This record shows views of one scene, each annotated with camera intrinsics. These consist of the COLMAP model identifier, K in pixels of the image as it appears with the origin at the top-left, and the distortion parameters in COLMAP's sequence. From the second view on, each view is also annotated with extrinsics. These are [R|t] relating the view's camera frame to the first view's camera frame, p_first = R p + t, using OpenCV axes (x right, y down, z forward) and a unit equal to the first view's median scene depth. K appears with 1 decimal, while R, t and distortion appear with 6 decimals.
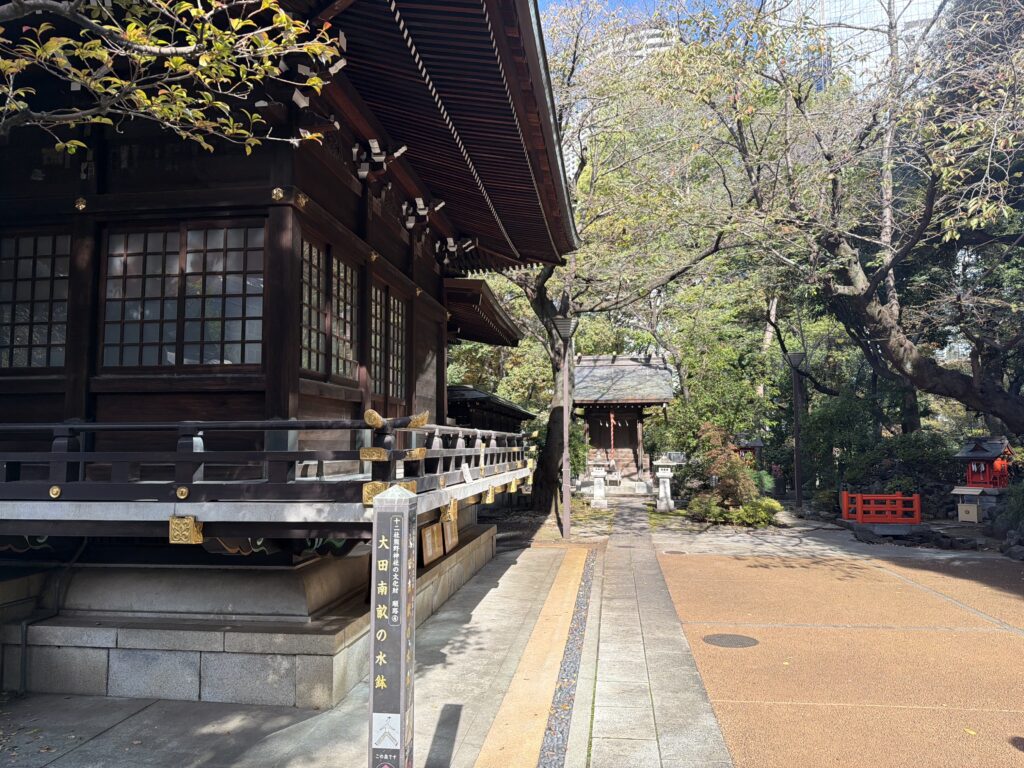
lens RADIAL K [[705.0, 0, 510.8], [0, 705.0, 384.2], [0, 0, 1]] dist [0.023659, 0.001355]
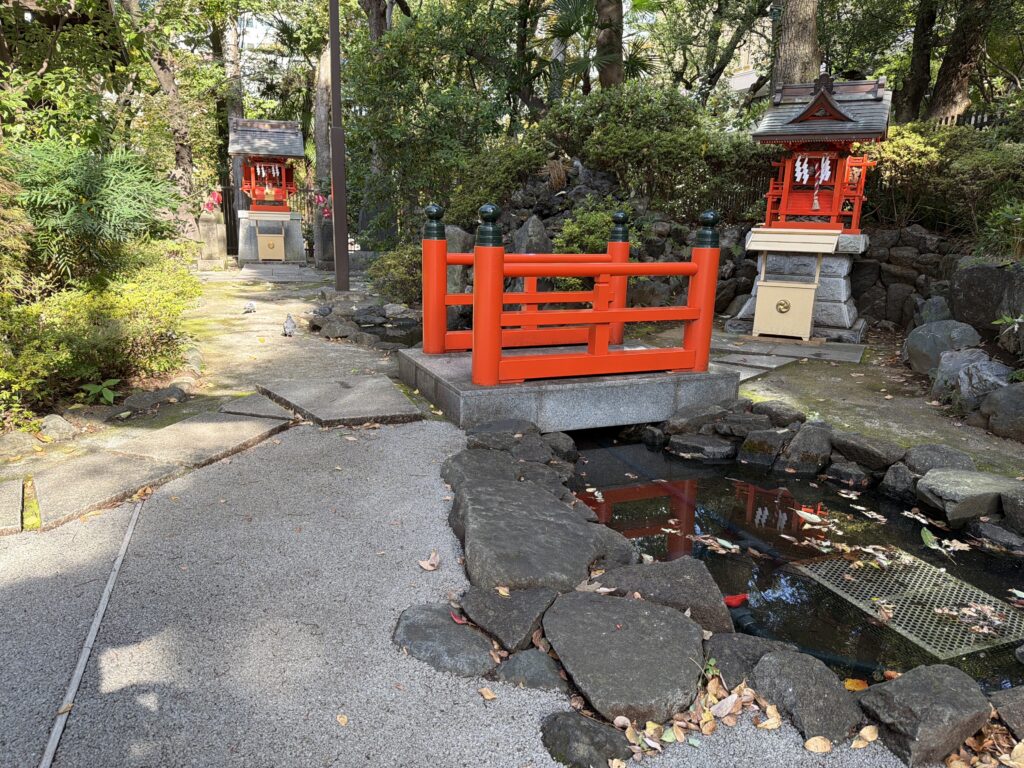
lens RADIAL K [[705.0, 0, 510.0], [0, 705.0, 383.3], [0, 0, 1]] dist [0.023659, 0.001355]
pose [[0.877628, -0.084657, 0.471807, 0.370658], [-0.069637, 0.951321, 0.300232, 0.121798], [-0.474256, -0.296348, 0.829011, 0.764936]]
